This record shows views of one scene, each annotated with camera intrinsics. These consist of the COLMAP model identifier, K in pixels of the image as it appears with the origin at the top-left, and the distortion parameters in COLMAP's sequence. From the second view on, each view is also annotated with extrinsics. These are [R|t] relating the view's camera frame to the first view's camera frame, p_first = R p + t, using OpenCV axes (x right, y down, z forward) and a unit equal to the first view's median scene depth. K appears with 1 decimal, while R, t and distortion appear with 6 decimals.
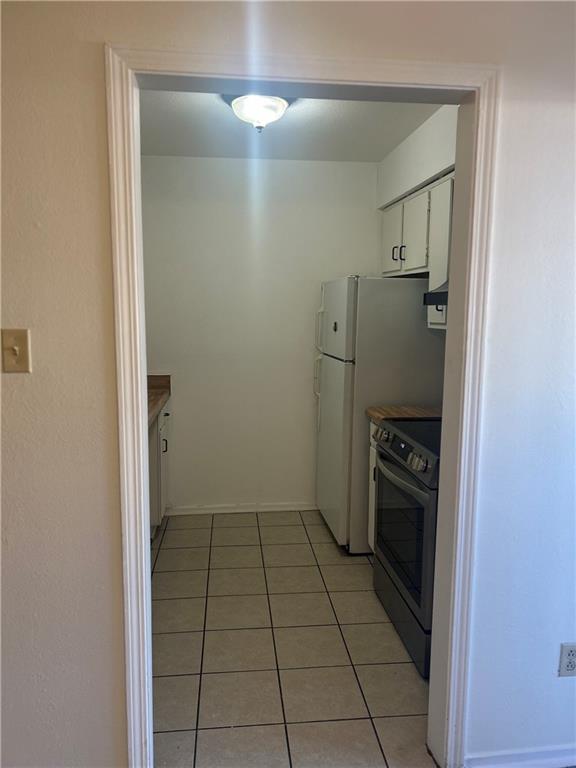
lens RADIAL K [[577.4, 0, 288.6], [0, 577.4, 390.0], [0, 0, 1]] dist [0.032941, -0.004141]
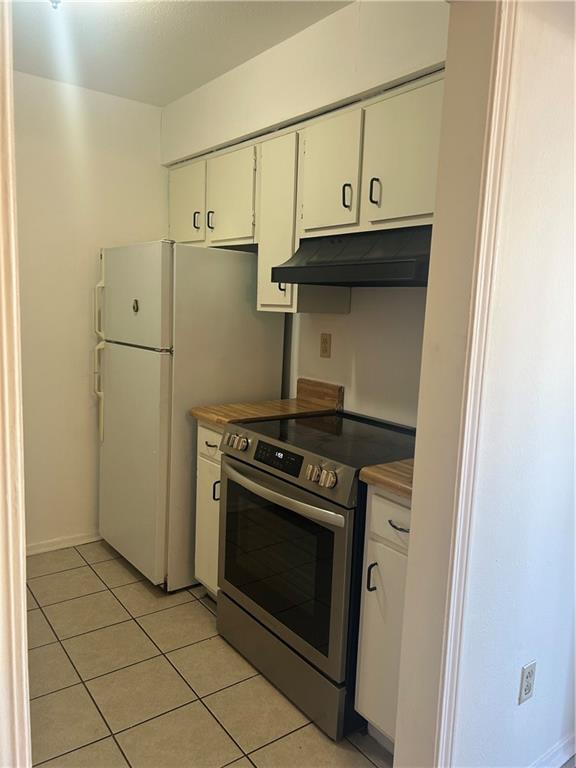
lens RADIAL K [[577.4, 0, 288.6], [0, 577.4, 390.0], [0, 0, 1]] dist [0.032941, -0.004141]
pose [[0.858761, -0.042840, 0.510582, -0.154704], [0.033986, 0.999067, 0.026663, -0.011658], [-0.511248, -0.005544, 0.859415, 0.244179]]
